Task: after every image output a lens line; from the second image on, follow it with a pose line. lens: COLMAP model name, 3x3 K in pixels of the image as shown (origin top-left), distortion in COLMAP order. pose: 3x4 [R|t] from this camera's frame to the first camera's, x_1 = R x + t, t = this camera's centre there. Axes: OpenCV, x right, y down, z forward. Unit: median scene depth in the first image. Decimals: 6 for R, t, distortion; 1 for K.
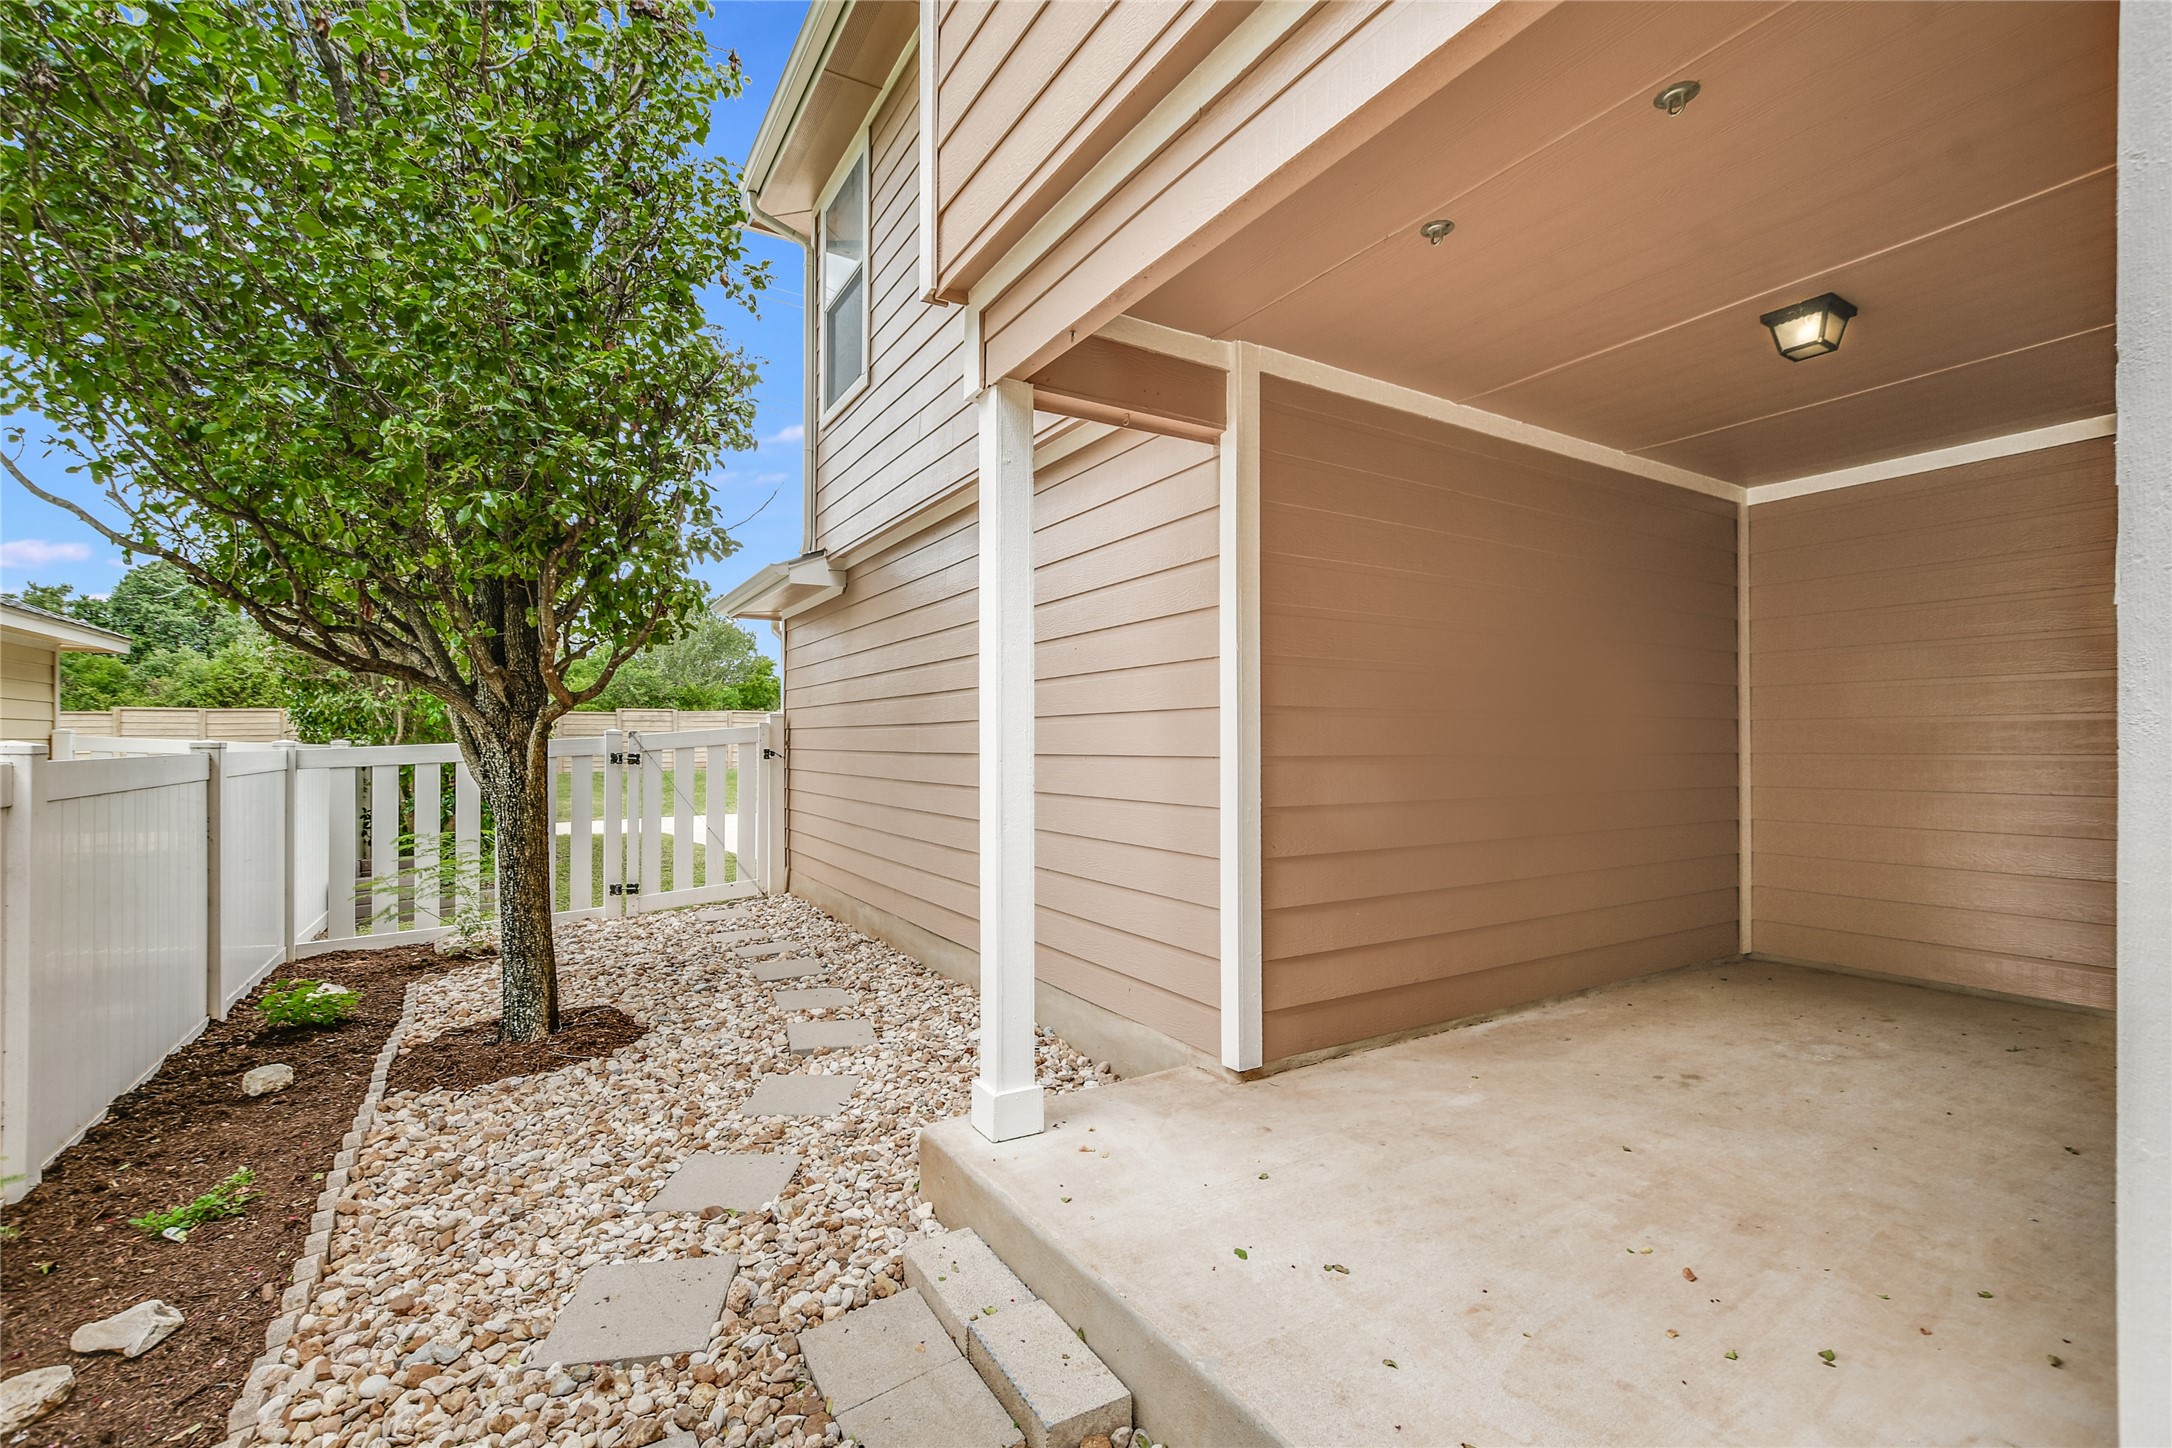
lens RADIAL K [[962.1, 0, 1071.9], [0, 962.1, 739.1], [0, 0, 1]] dist [-0.027915, 0.007013]
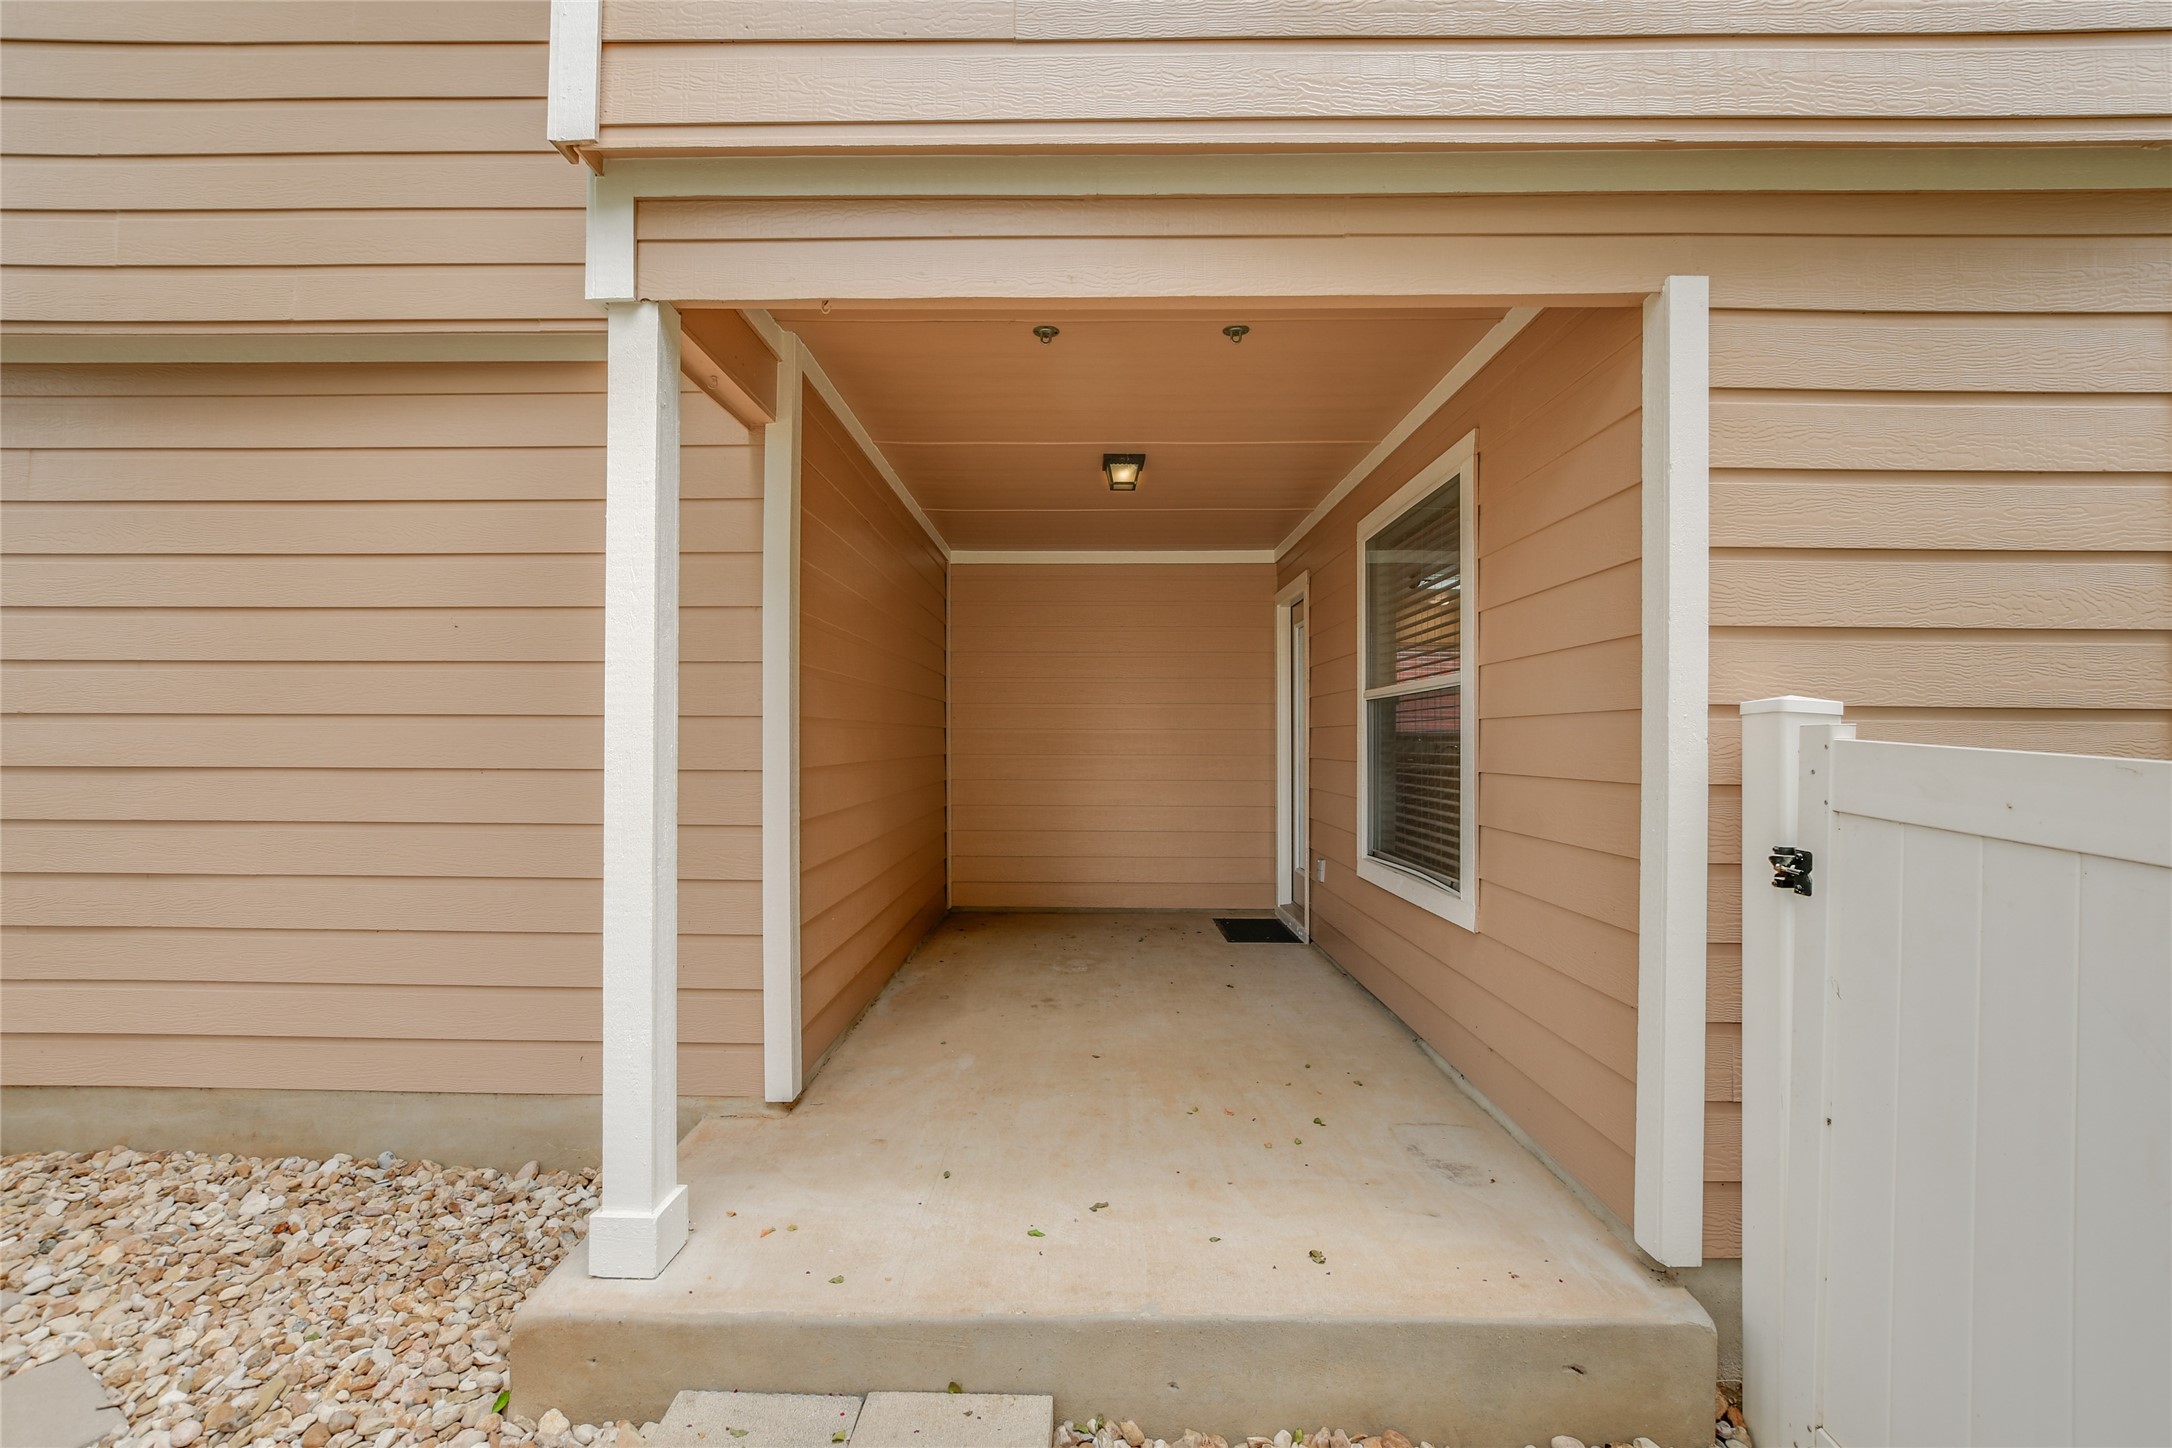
lens RADIAL K [[962.1, 0, 1071.9], [0, 962.1, 739.1], [0, 0, 1]] dist [-0.027915, 0.007013]
pose [[0.516838, 0.000293, 0.856083, -0.482429], [-0.006538, 0.999972, 0.003605, -0.018326], [-0.856058, -0.007460, 0.516825, 0.267367]]
